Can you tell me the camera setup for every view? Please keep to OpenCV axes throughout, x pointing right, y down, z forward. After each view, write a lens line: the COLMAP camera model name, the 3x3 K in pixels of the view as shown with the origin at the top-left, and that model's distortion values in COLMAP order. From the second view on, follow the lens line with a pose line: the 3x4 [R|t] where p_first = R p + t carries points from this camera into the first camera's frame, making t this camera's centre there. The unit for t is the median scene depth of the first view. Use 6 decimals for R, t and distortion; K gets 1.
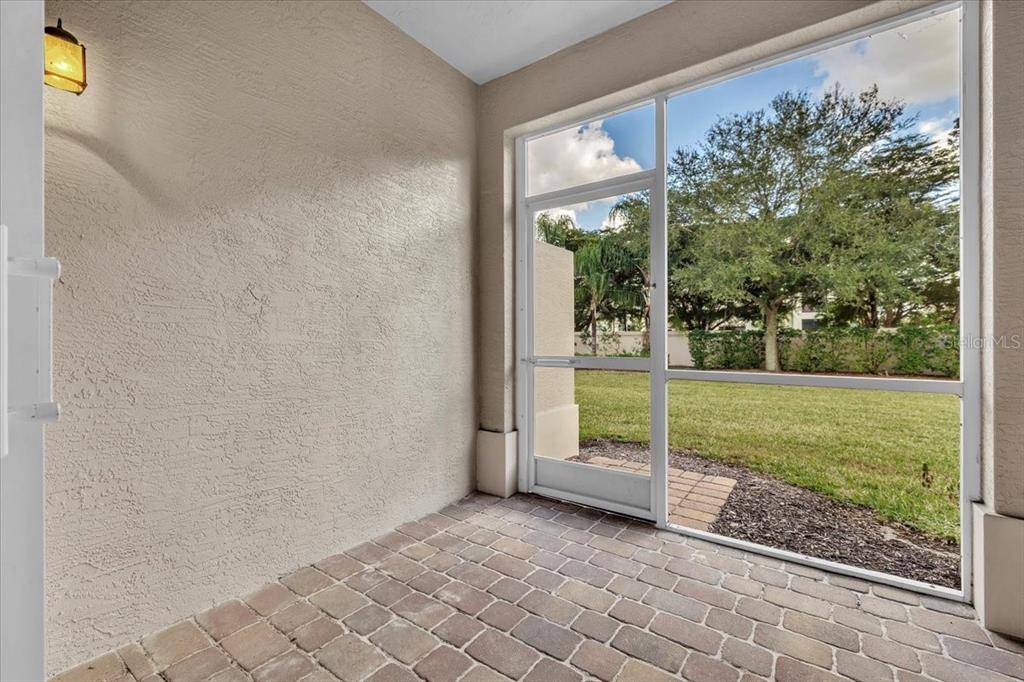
lens RADIAL K [[434.0, 0, 516.3], [0, 434.0, 335.7], [0, 0, 1]] dist [-0.003724, -0.000052]
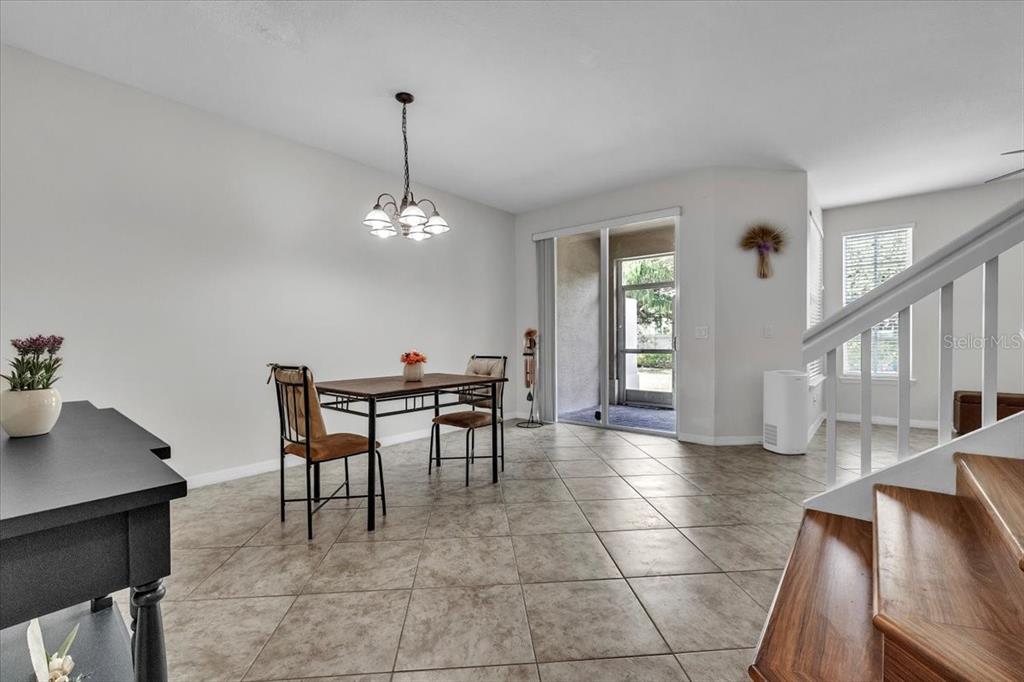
lens RADIAL K [[435.0, 0, 505.1], [0, 435.0, 343.3], [0, 0, 1]] dist [0.001902, 0.000099]
pose [[0.995280, -0.000806, -0.097043, -0.408584], [0.001541, 0.999971, 0.007499, -0.008576], [0.097034, -0.007613, 0.995252, -1.565949]]
